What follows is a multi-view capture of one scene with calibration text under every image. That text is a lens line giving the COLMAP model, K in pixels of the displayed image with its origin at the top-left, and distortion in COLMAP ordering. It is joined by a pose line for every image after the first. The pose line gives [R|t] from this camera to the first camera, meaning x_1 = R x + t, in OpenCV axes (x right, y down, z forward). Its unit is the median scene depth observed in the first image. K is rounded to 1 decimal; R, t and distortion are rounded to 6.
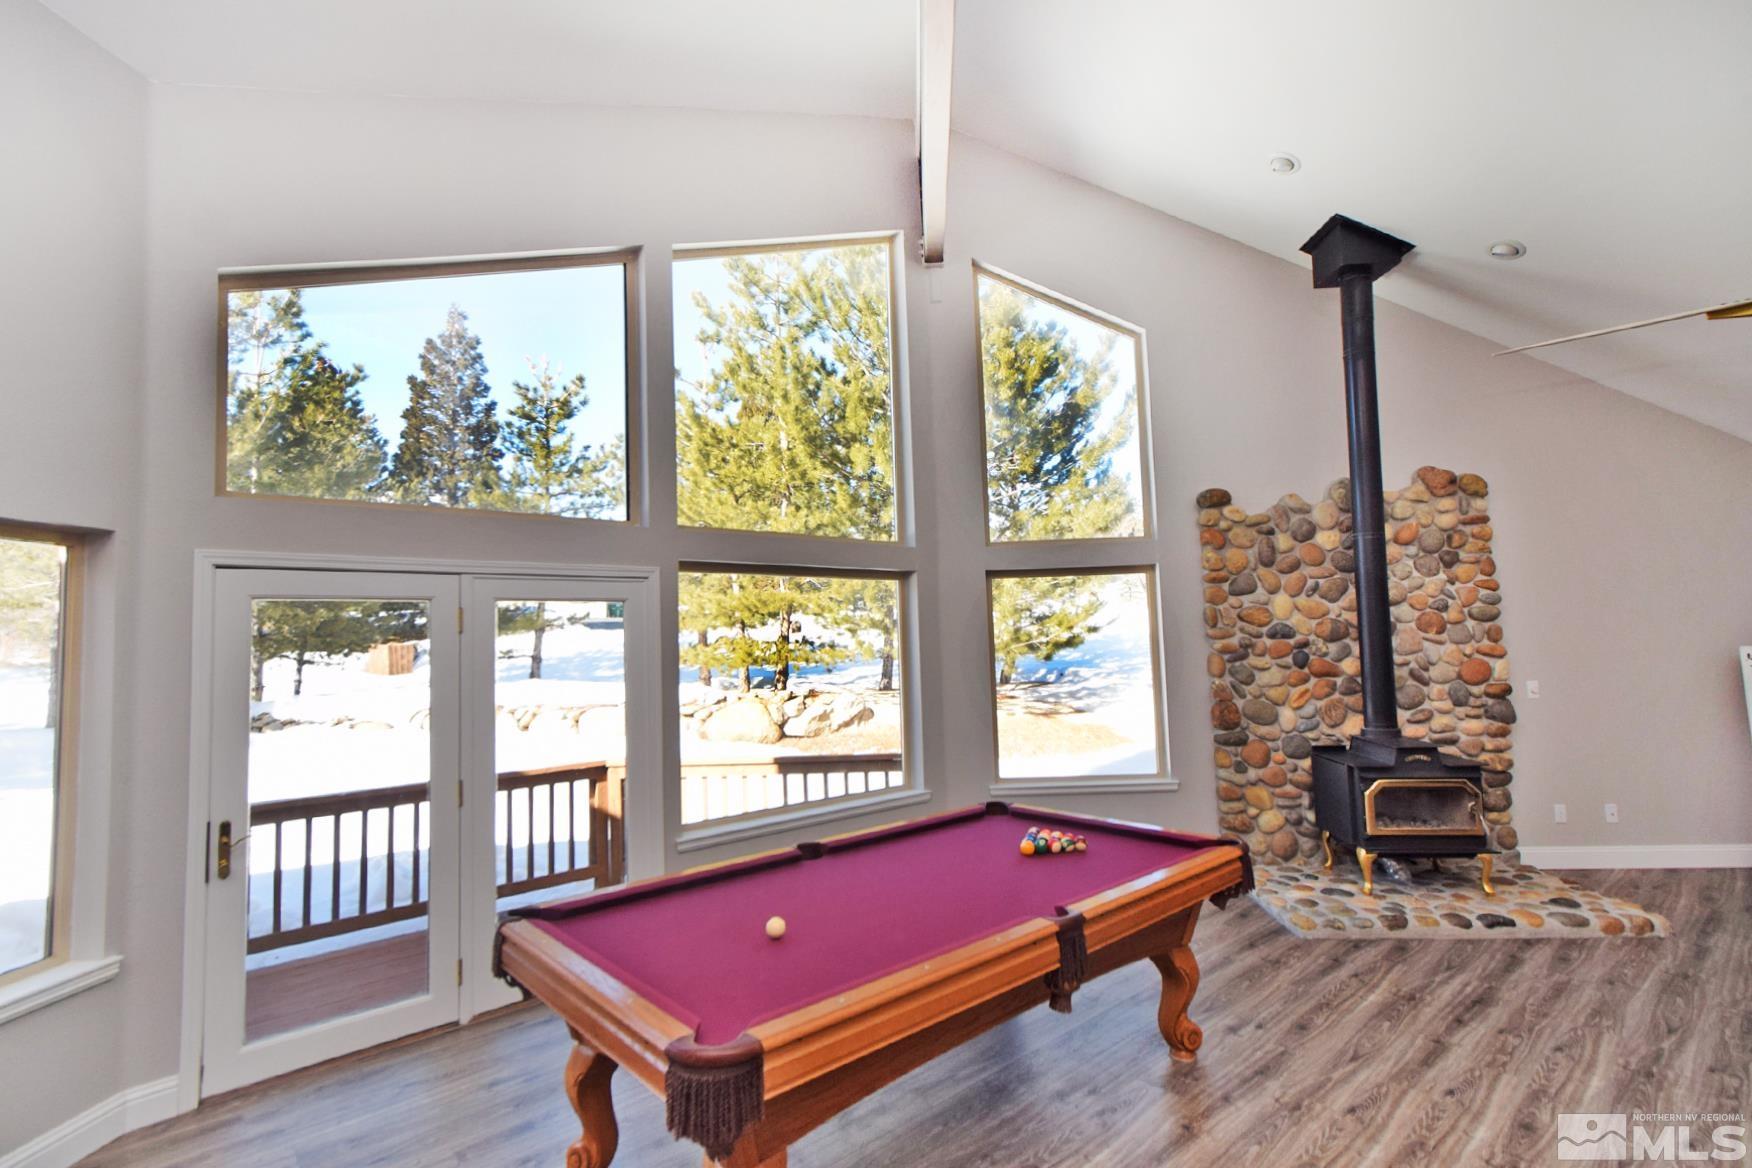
lens RADIAL K [[805.7, 0, 877.6], [0, 805.7, 587.7], [0, 0, 1]] dist [-0.002459, 0.000755]
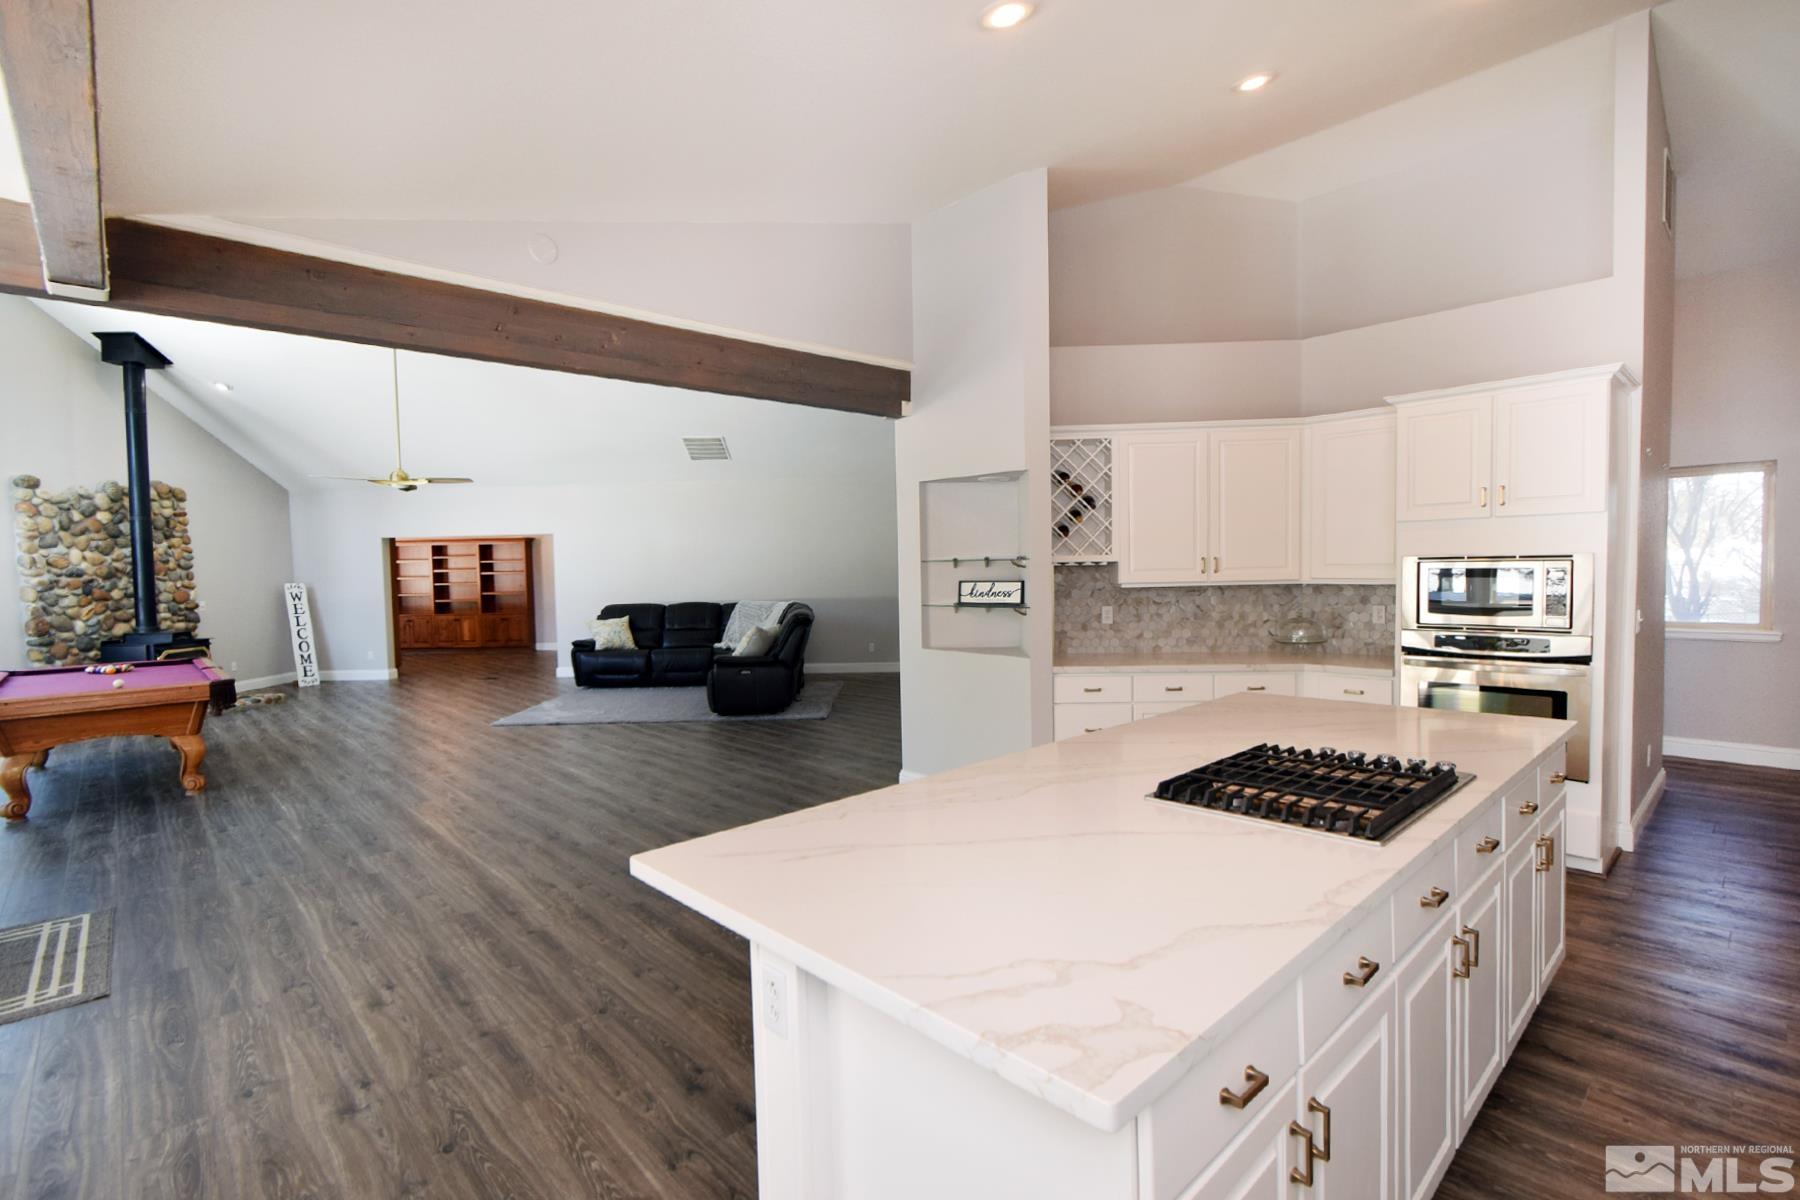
lens RADIAL K [[827.8, 0, 889.4], [0, 827.8, 601.0], [0, 0, 1]] dist [-0.002459, 0.000755]
pose [[-0.031709, -0.010382, 0.999443, -1.174101], [-0.040915, 0.999121, 0.009080, 0.029529], [-0.998659, -0.040604, -0.032106, -0.546815]]
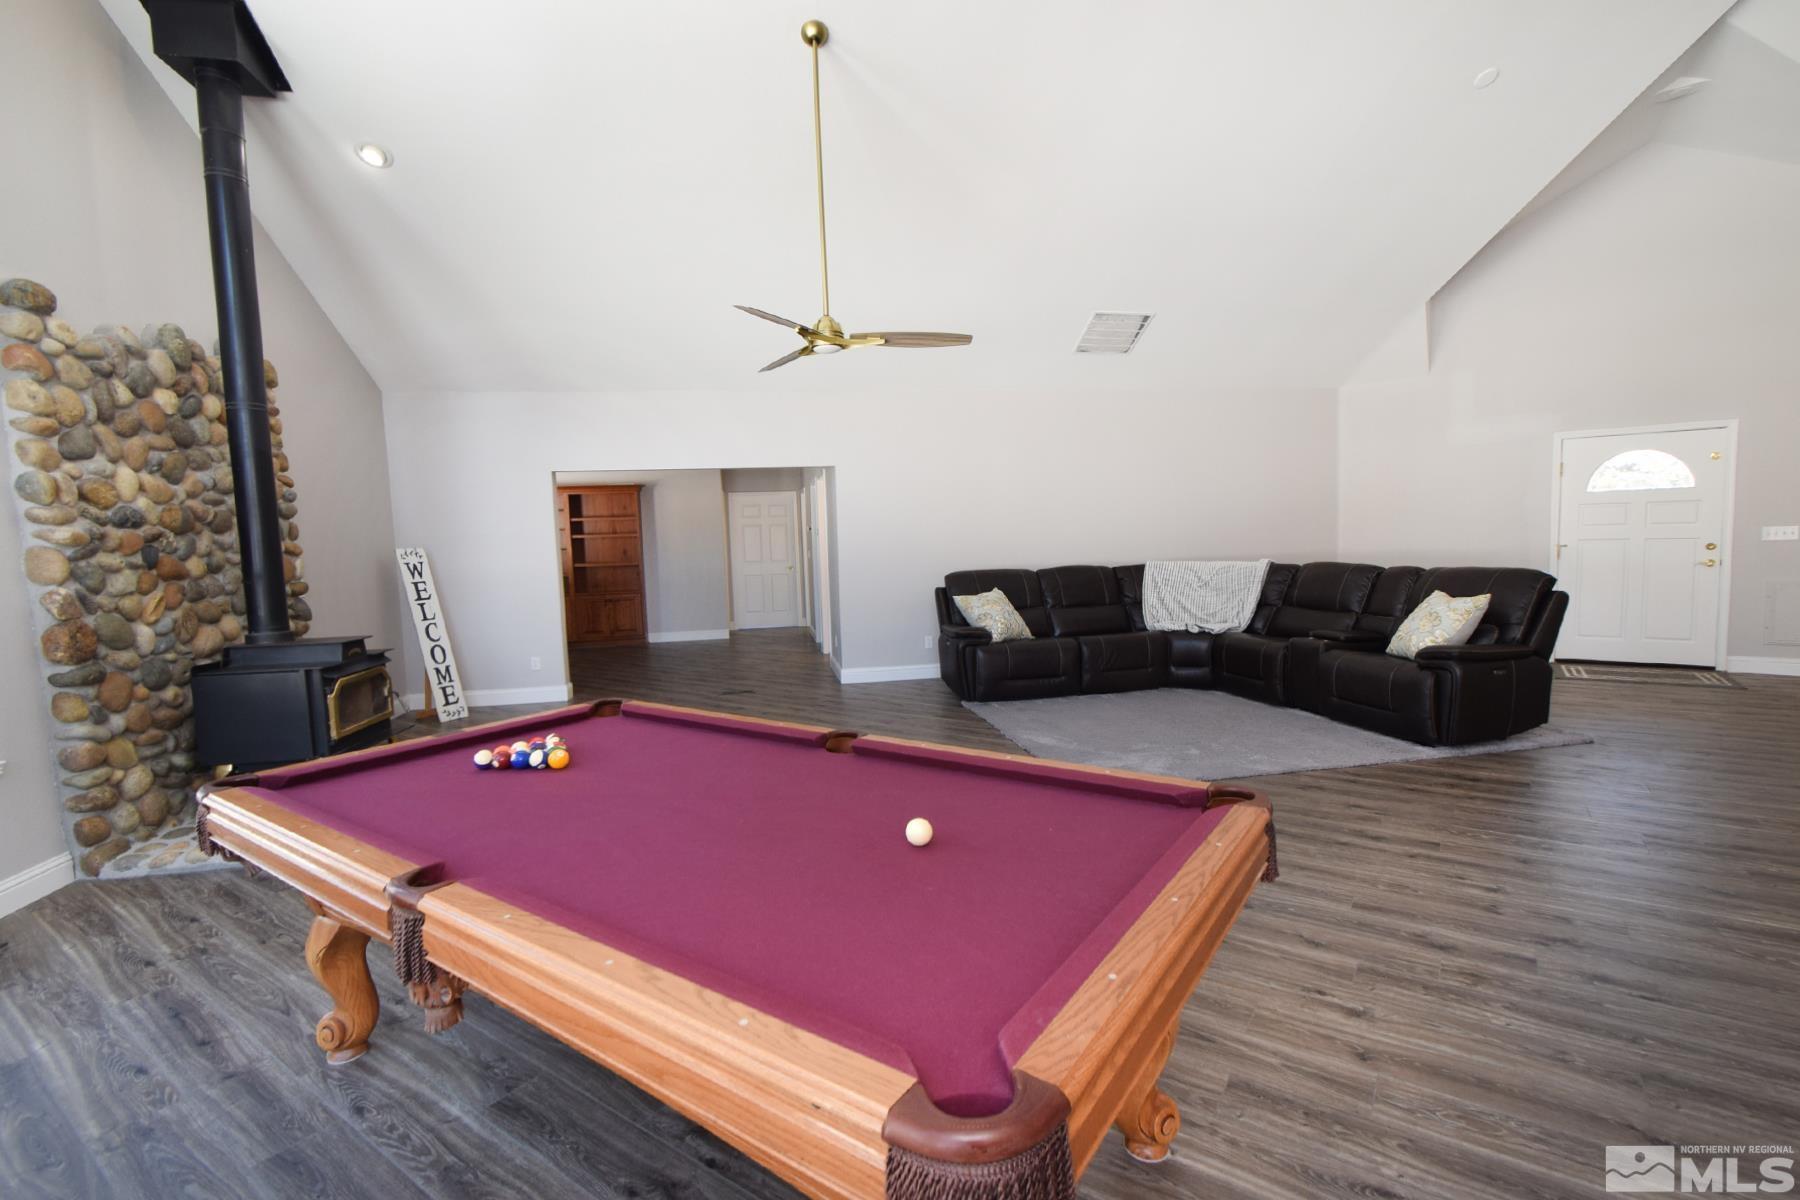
lens RADIAL K [[827.8, 0, 887.6], [0, 827.8, 603.9], [0, 0, 1]] dist [-0.002459, 0.000755]
pose [[-0.225898, -0.043622, 0.973174, -0.369228], [-0.020505, 0.998988, 0.040020, 0.087279], [-0.973935, -0.010915, -0.226564, 0.511548]]
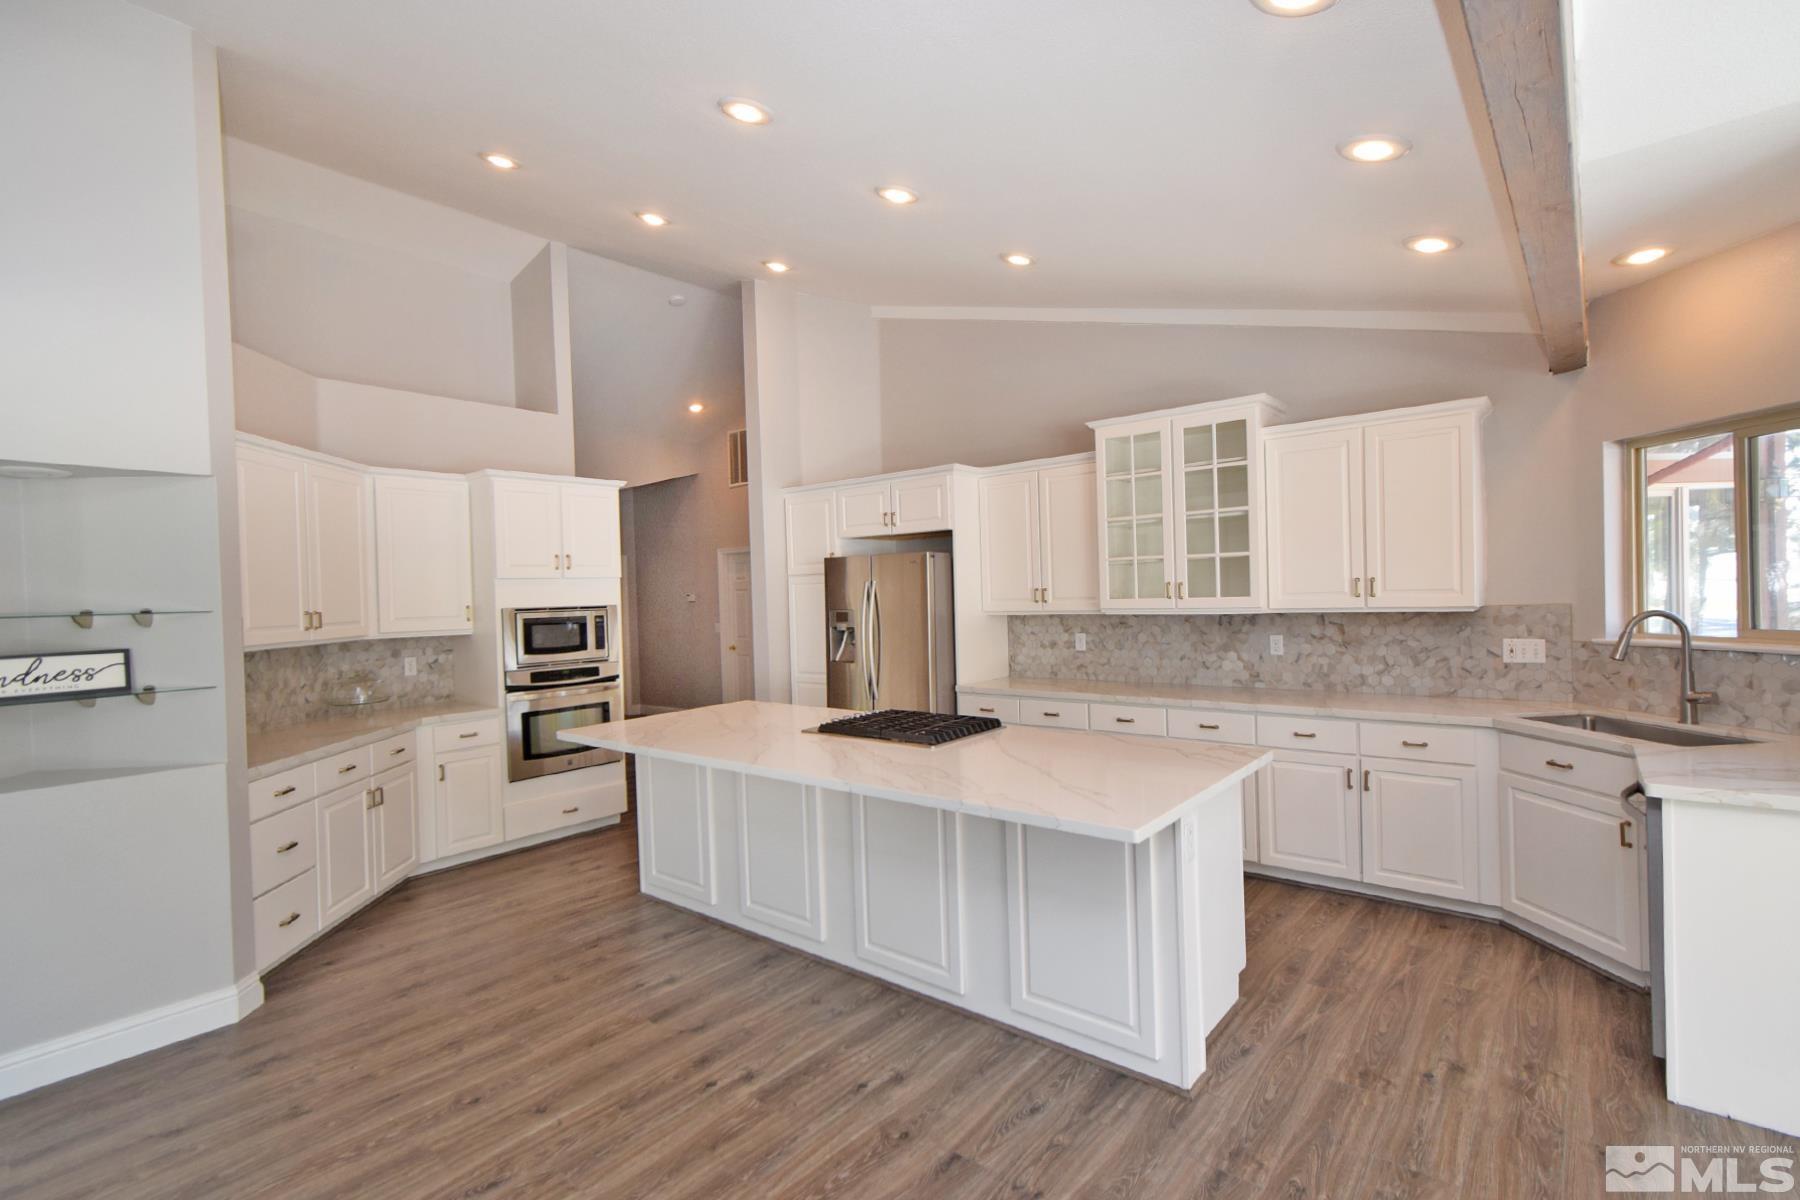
lens RADIAL K [[827.8, 0, 841.7], [0, 827.8, 611.9], [0, 0, 1]] dist [-0.002459, 0.000755]
pose [[-0.991435, 0.065829, -0.112799, -0.761395], [0.070588, 0.996754, -0.038727, 0.037899], [0.109884, -0.046357, -0.992863, -0.195800]]
